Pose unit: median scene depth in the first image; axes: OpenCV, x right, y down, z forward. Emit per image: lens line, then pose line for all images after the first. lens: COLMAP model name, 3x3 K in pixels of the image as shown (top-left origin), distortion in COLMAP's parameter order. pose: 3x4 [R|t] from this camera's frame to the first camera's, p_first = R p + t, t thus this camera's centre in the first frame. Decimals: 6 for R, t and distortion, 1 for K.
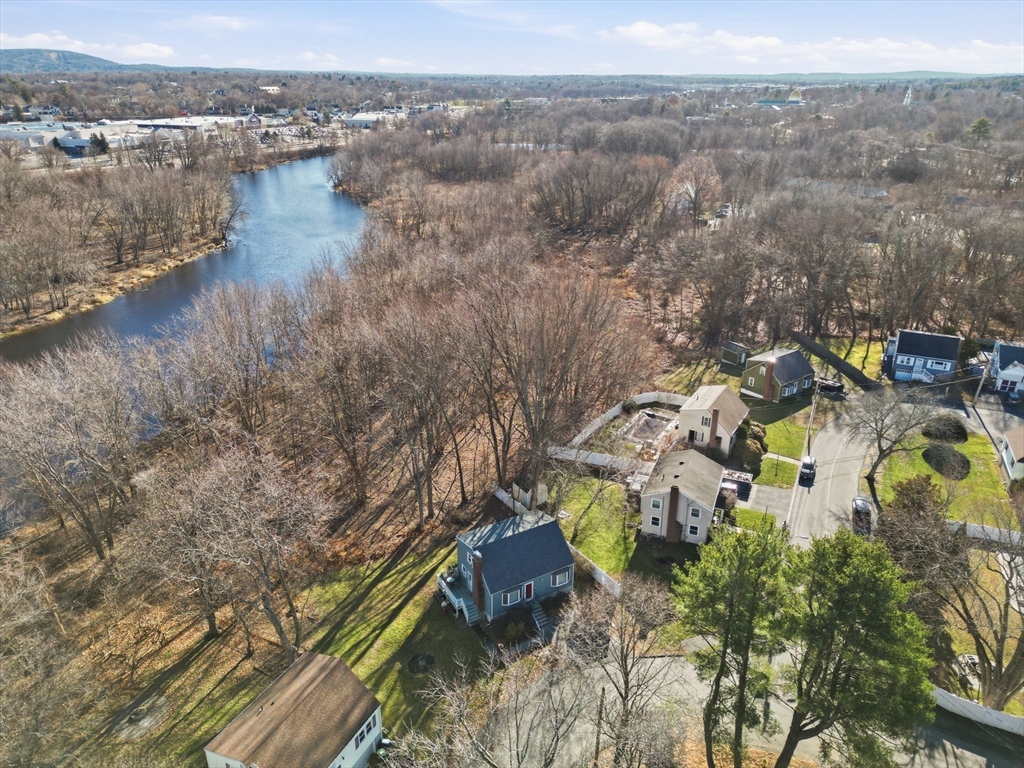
lens RADIAL K [[720.2, 0, 512.0], [0, 720.2, 384.0], [0, 0, 1]] dist [0.106164, -0.104585]
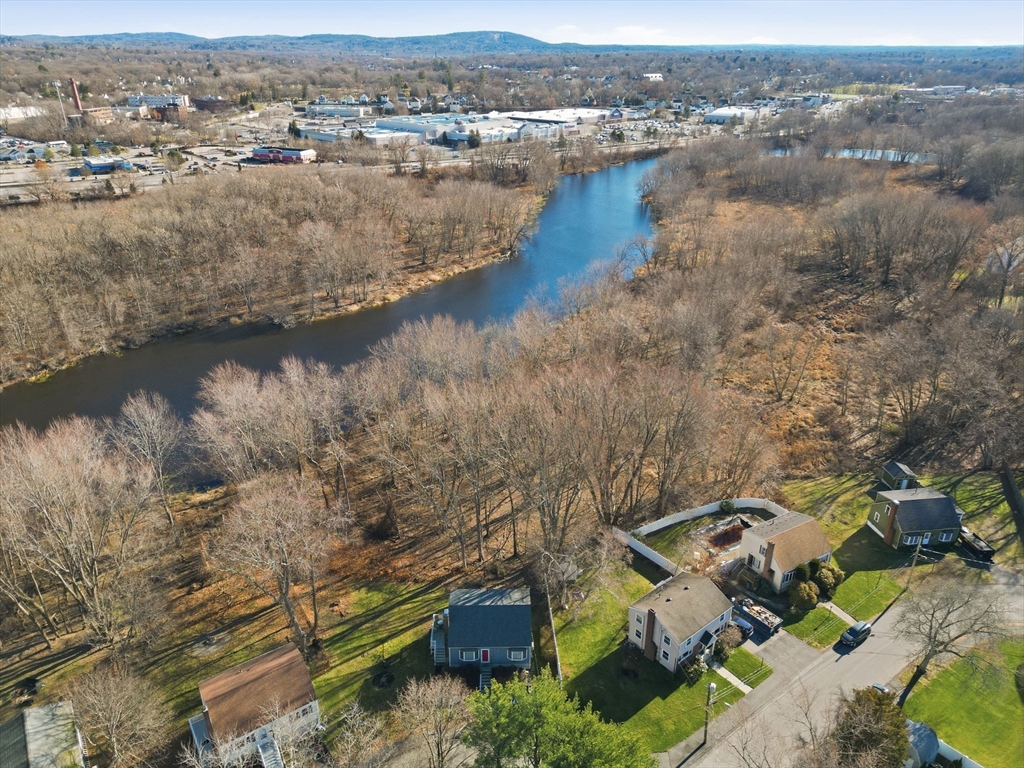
lens RADIAL K [[720.2, 0, 512.0], [0, 720.2, 384.0], [0, 0, 1]] dist [0.106164, -0.104585]
pose [[0.877350, 0.203106, -0.434747, 0.224106], [-0.189634, 0.979011, 0.074681, -0.113854], [0.440790, 0.016921, 0.897451, -0.029741]]
